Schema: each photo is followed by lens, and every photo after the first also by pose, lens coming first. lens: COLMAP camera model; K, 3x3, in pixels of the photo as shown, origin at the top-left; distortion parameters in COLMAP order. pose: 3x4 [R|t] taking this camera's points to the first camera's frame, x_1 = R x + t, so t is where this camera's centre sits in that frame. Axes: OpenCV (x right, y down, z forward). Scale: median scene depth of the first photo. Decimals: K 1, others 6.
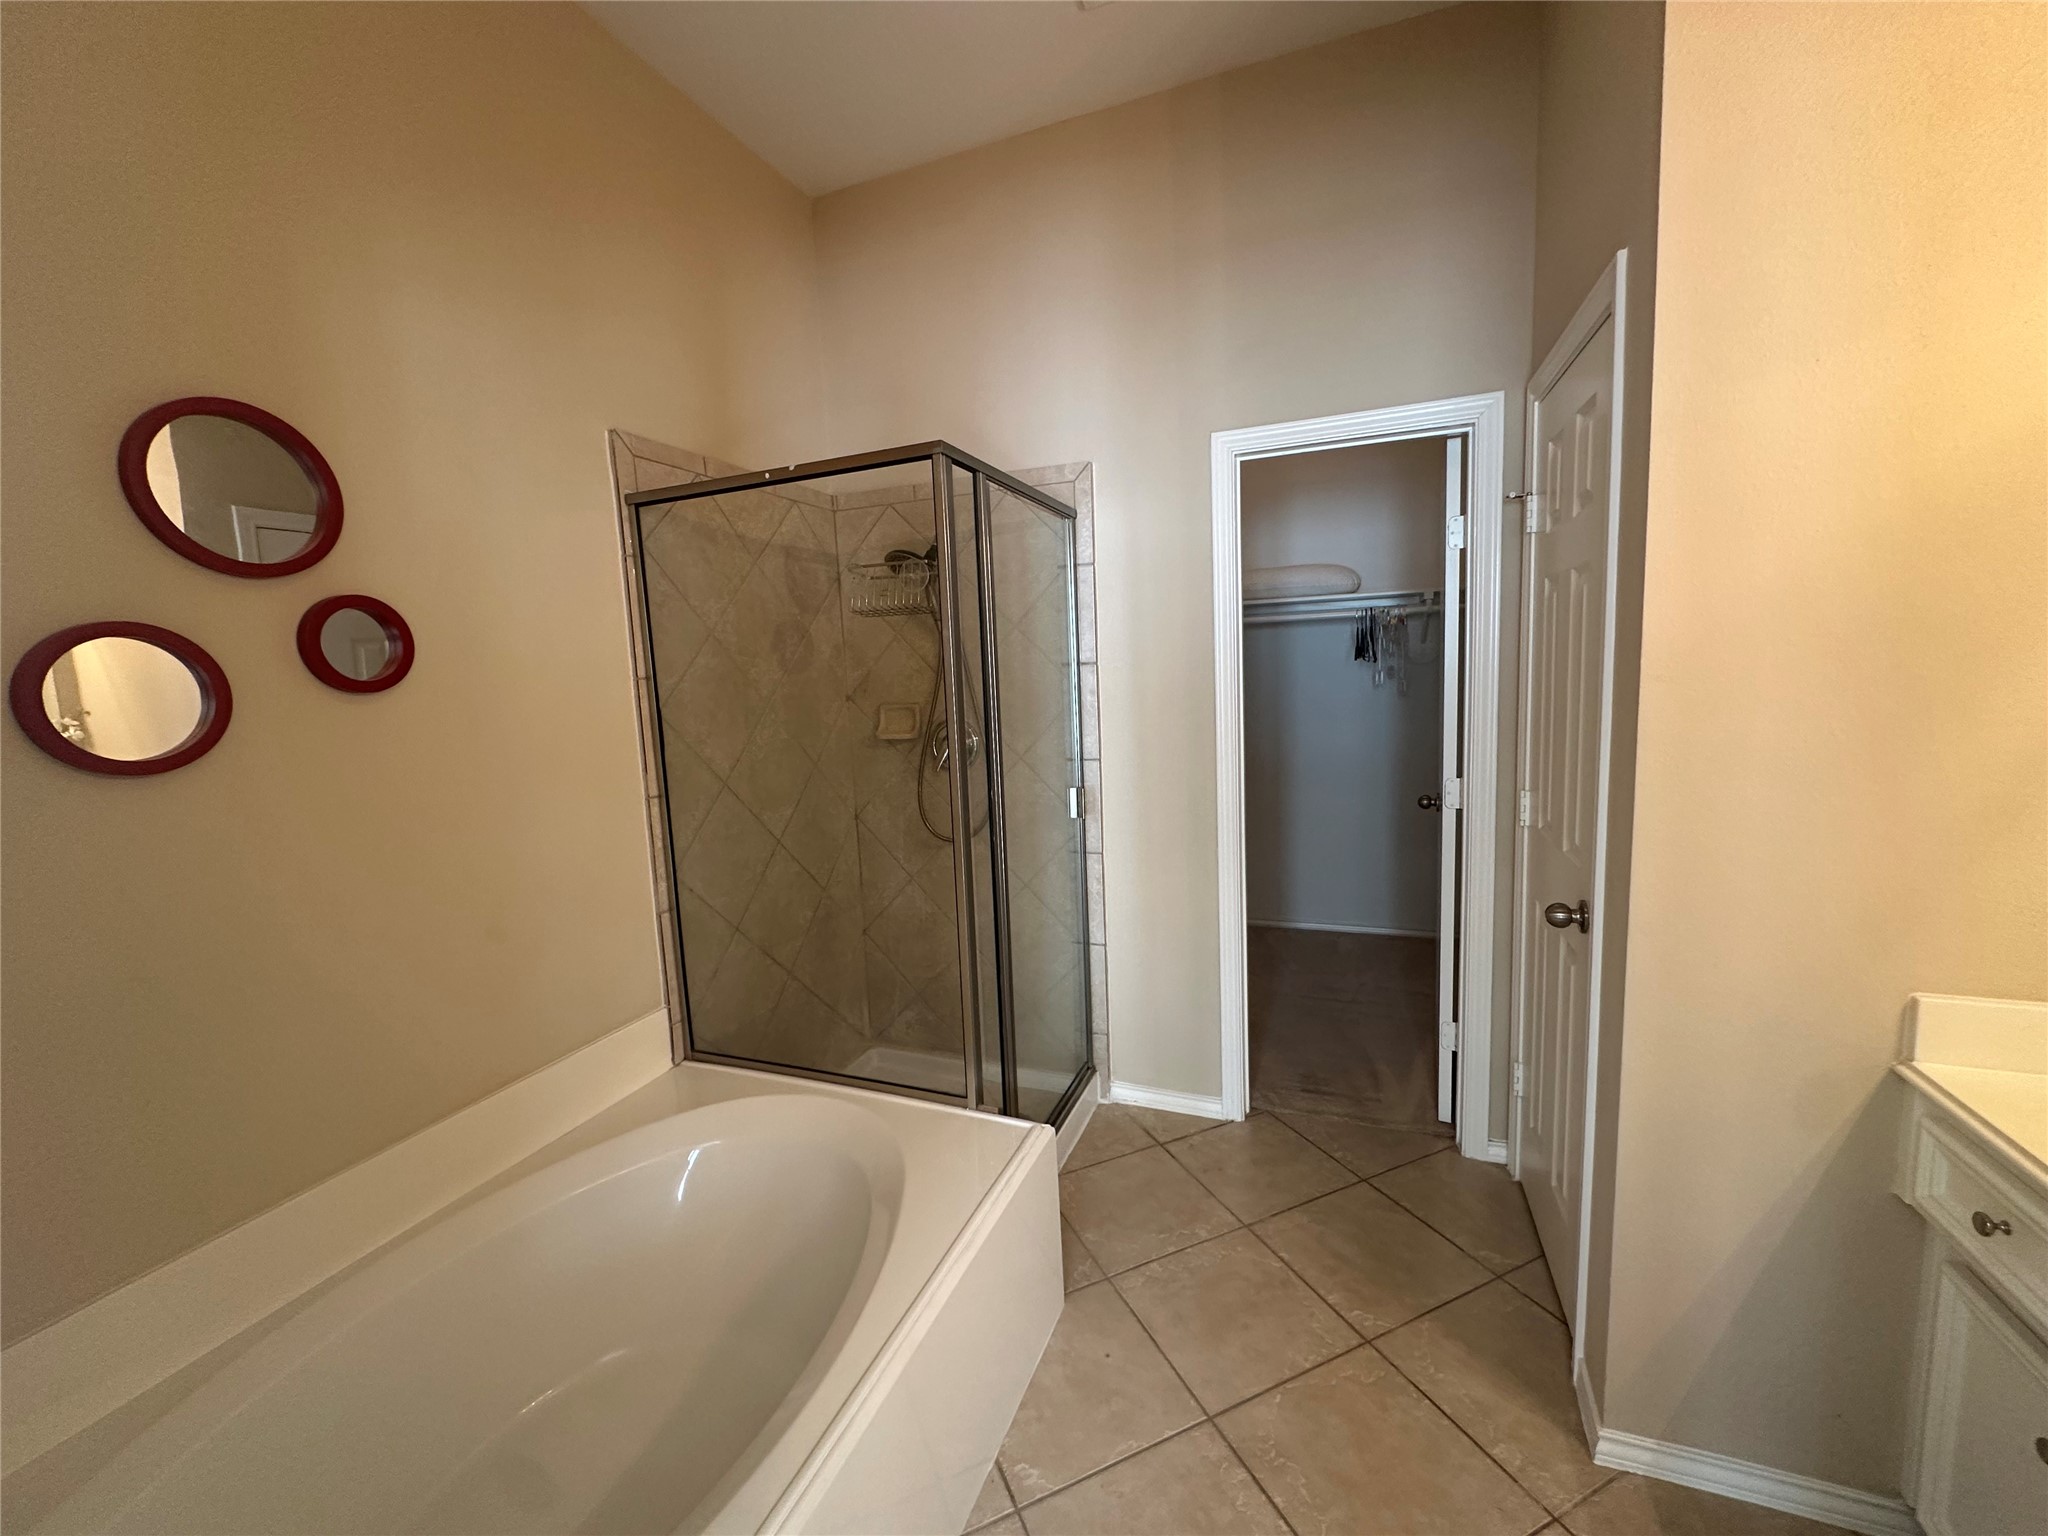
lens RADIAL K [[818.7, 0, 1024.7], [0, 818.7, 764.1], [0, 0, 1]] dist [-0.000045, -0.000515]
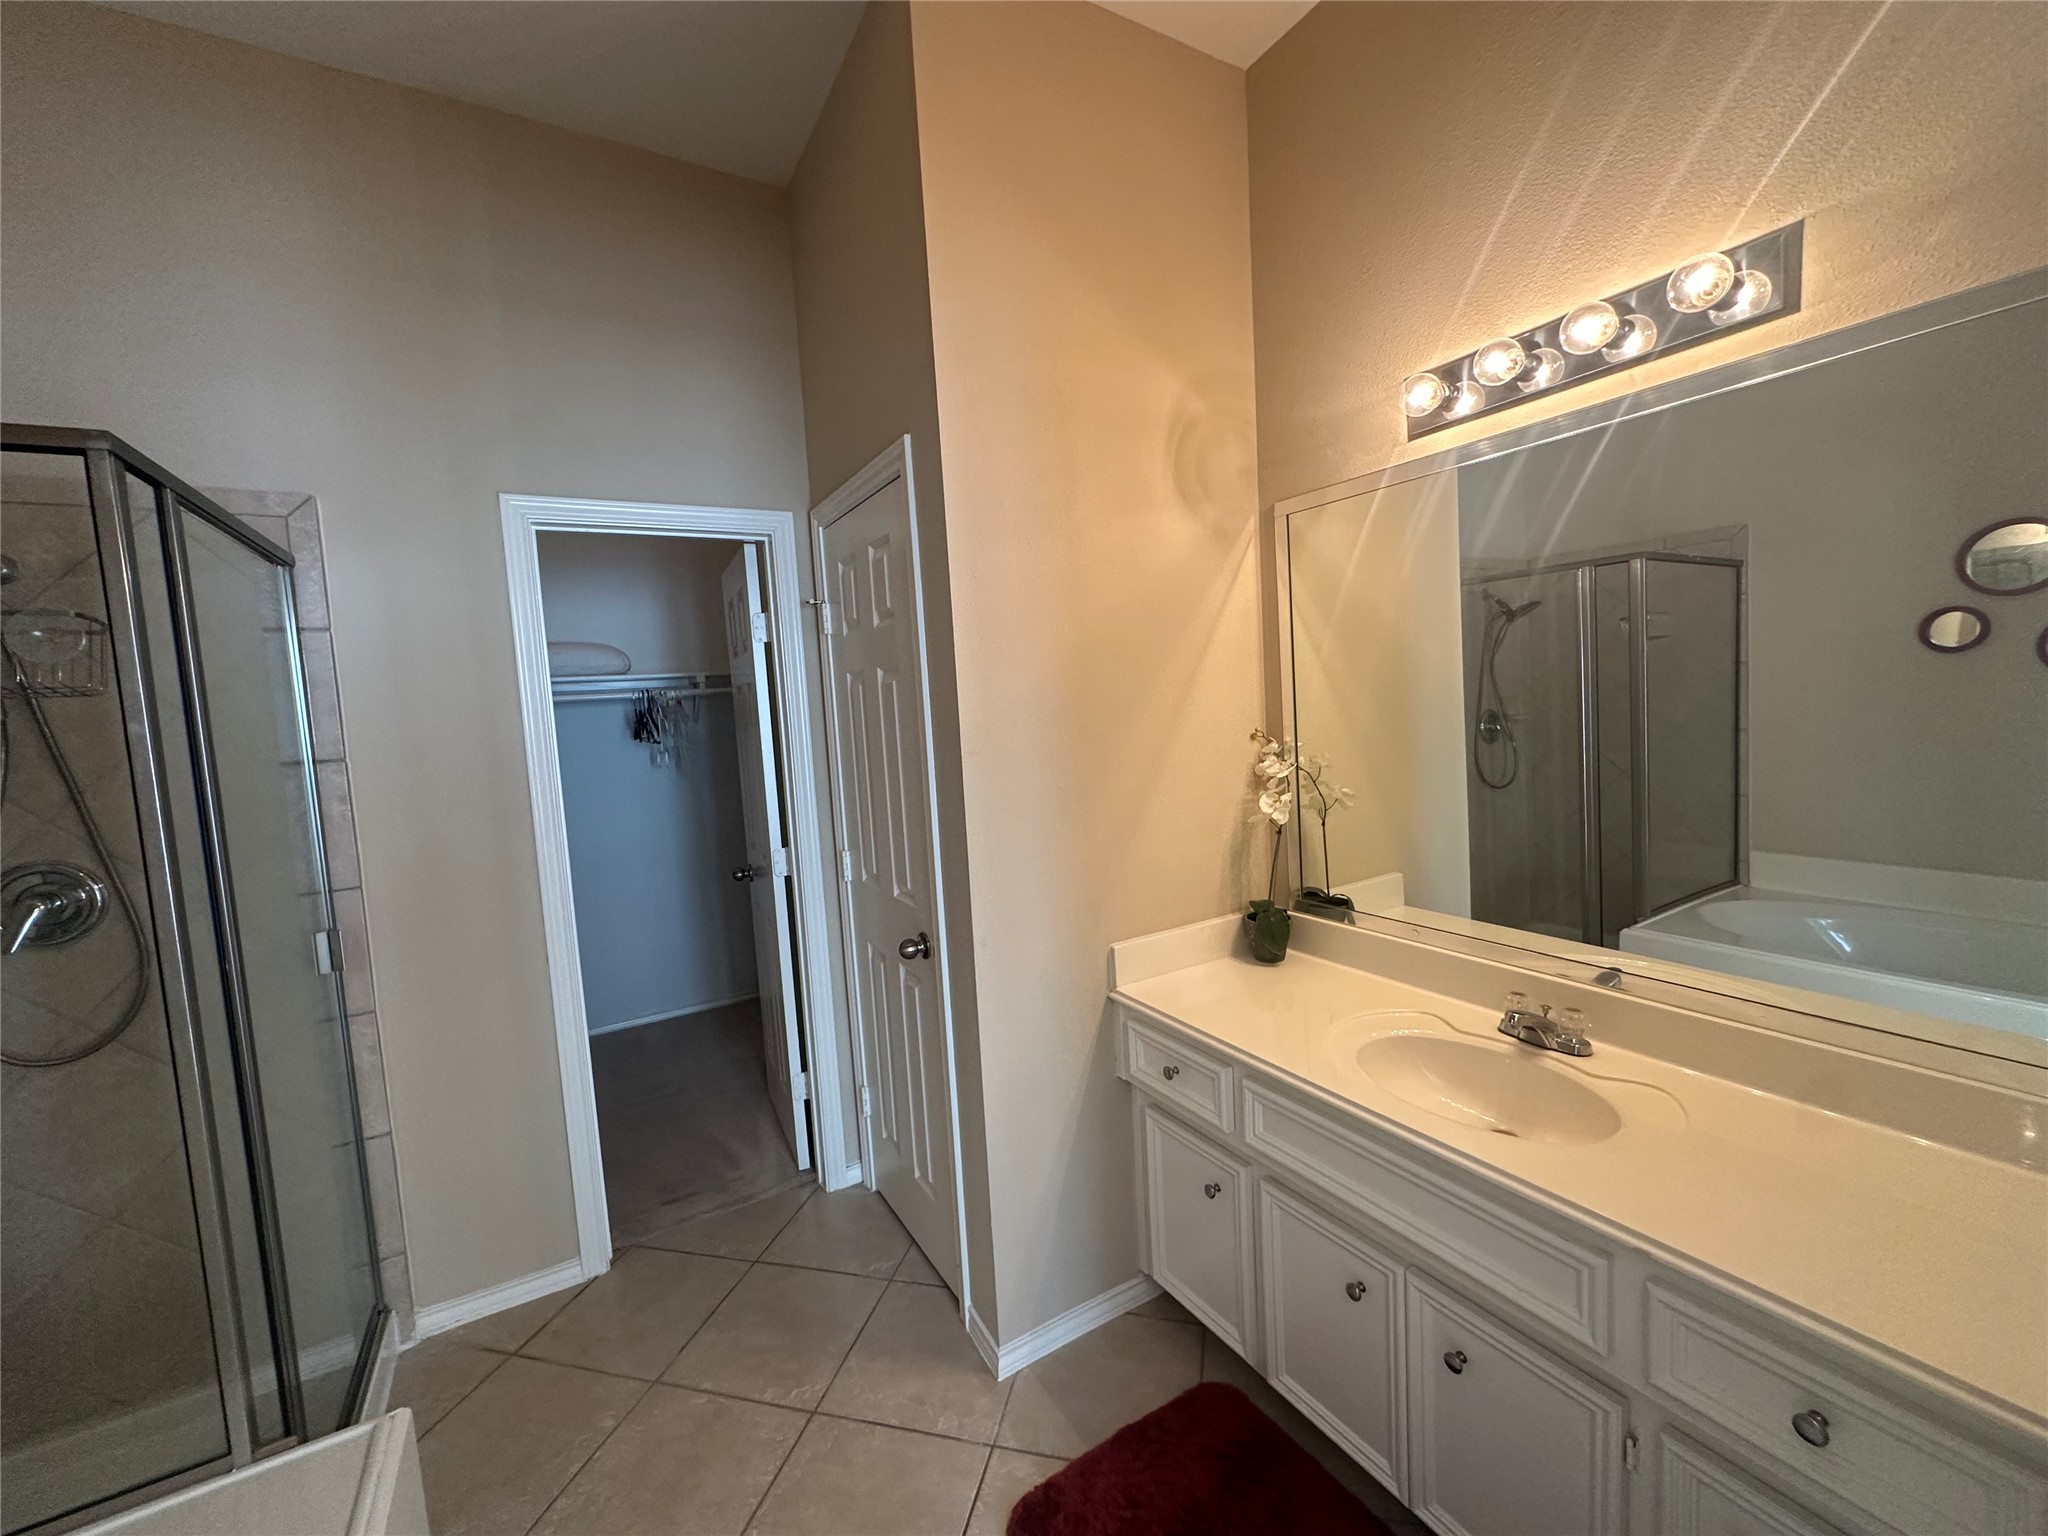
lens RADIAL K [[818.7, 0, 1024.7], [0, 818.7, 764.1], [0, 0, 1]] dist [-0.000045, -0.000515]
pose [[0.617960, -0.052933, 0.784425, -0.137714], [0.123863, 0.991826, -0.030649, -0.022558], [-0.776391, 0.116102, 0.619465, 0.059806]]
